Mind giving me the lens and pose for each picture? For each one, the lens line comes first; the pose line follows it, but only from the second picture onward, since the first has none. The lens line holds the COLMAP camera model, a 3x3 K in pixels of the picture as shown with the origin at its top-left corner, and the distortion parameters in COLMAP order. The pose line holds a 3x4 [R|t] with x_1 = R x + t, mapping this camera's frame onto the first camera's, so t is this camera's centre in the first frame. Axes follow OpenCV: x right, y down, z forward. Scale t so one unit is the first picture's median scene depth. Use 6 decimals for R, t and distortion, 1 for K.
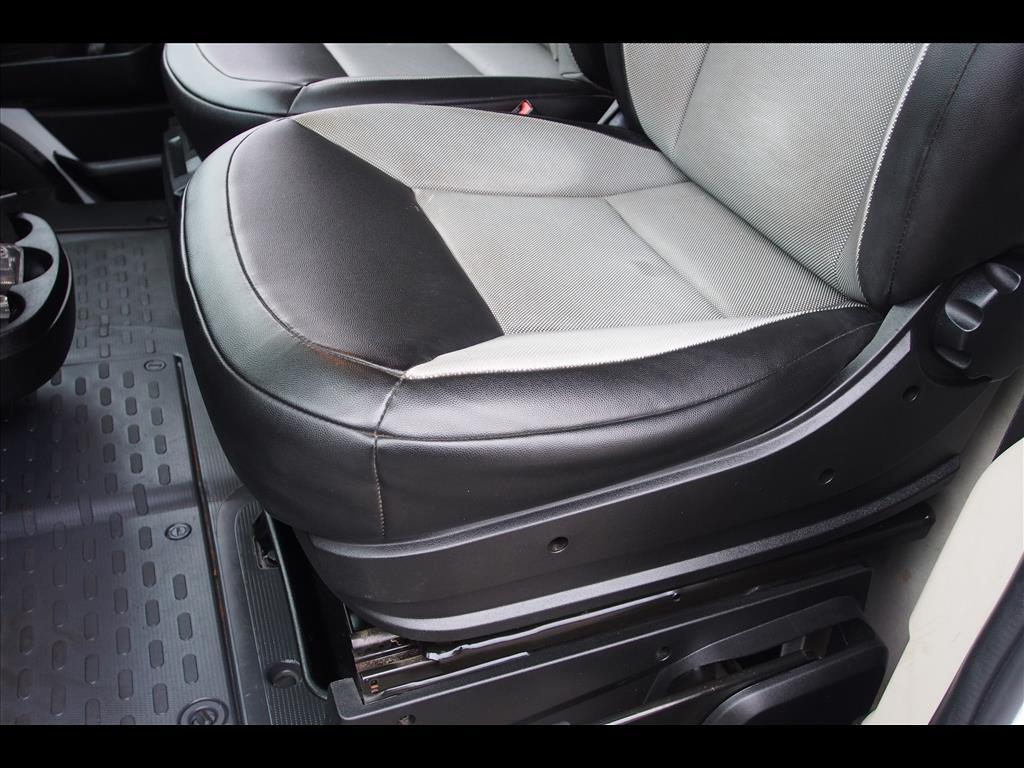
lens RADIAL K [[1046.1, 0, 512.0], [0, 1046.1, 384.0], [0, 0, 1]] dist [-0.012409, -0.000855]
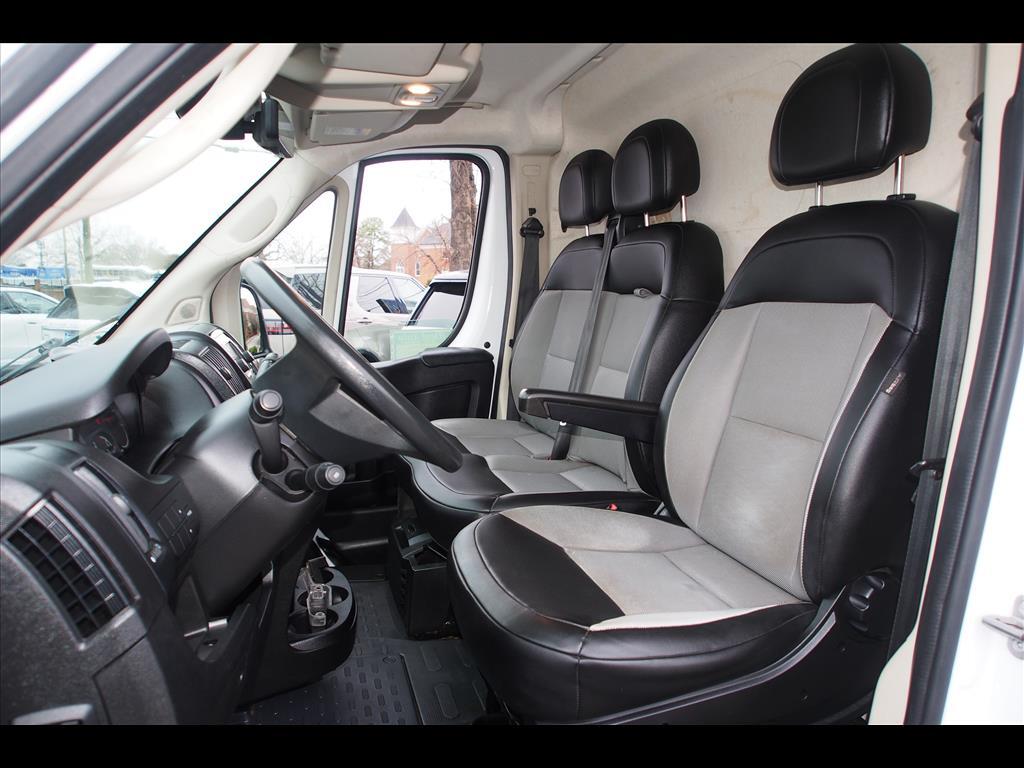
lens RADIAL K [[717.9, 0, 512.0], [0, 717.9, 384.0], [0, 0, 1]] dist [-0.014908, -0.000643]
pose [[0.997767, -0.021594, -0.063201, -0.101062], [-0.006969, 0.907461, -0.420078, 0.097525], [0.066424, 0.419580, 0.905285, -0.338746]]
